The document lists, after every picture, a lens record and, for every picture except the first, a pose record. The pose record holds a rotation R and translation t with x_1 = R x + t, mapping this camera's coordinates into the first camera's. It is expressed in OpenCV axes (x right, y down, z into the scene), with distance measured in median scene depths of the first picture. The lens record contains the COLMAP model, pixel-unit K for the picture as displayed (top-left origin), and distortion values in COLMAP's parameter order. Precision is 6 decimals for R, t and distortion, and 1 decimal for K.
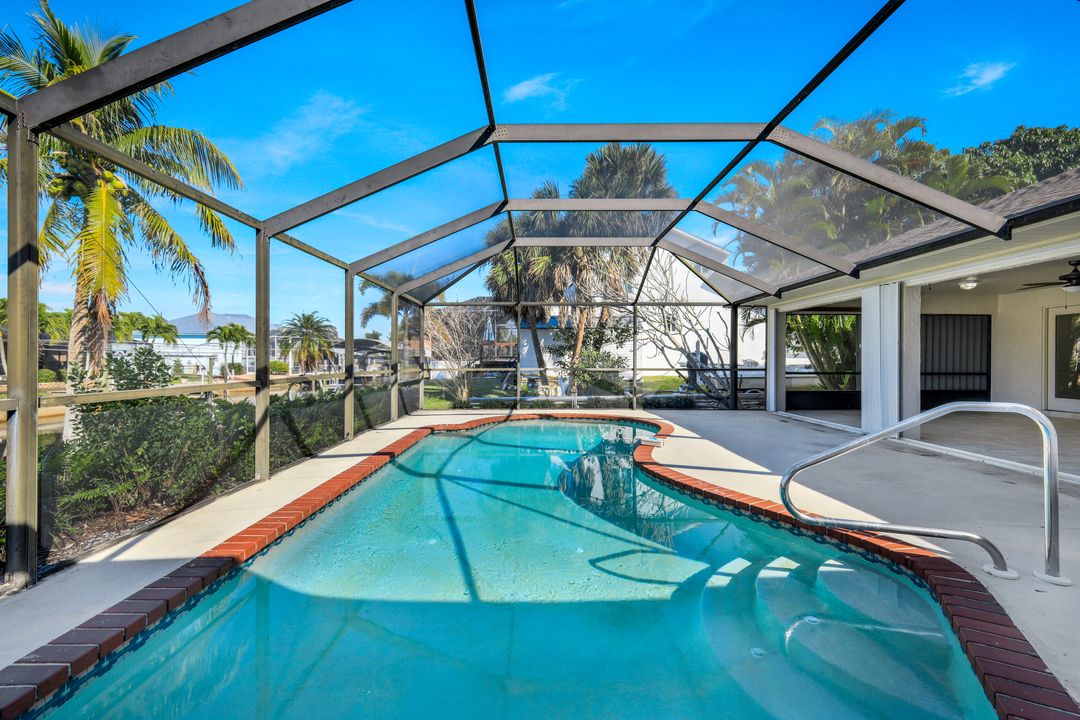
lens RADIAL K [[473.0, 0, 539.1], [0, 473.0, 358.1], [0, 0, 1]] dist [0.011646, 0.001623]
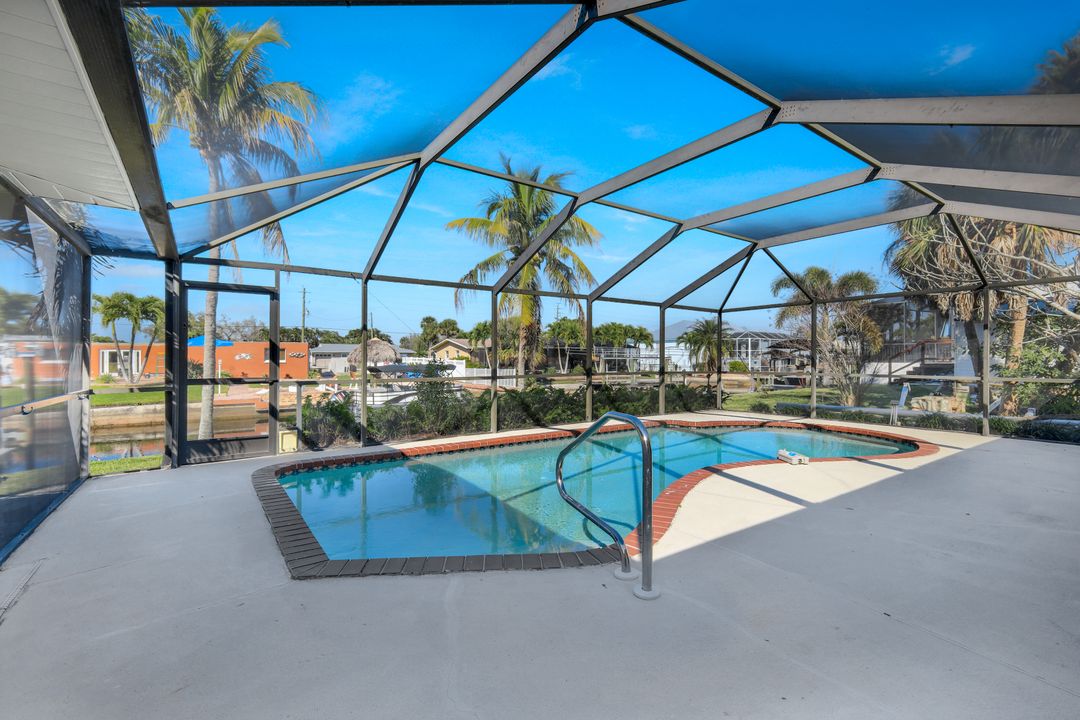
lens RADIAL K [[473.0, 0, 537.1], [0, 473.0, 352.6], [0, 0, 1]] dist [0.011646, 0.001623]
pose [[0.573352, -0.011206, -0.819232, 0.178772], [0.002304, 0.999925, -0.012065, -0.003381], [0.819306, 0.005030, 0.573335, 0.021447]]
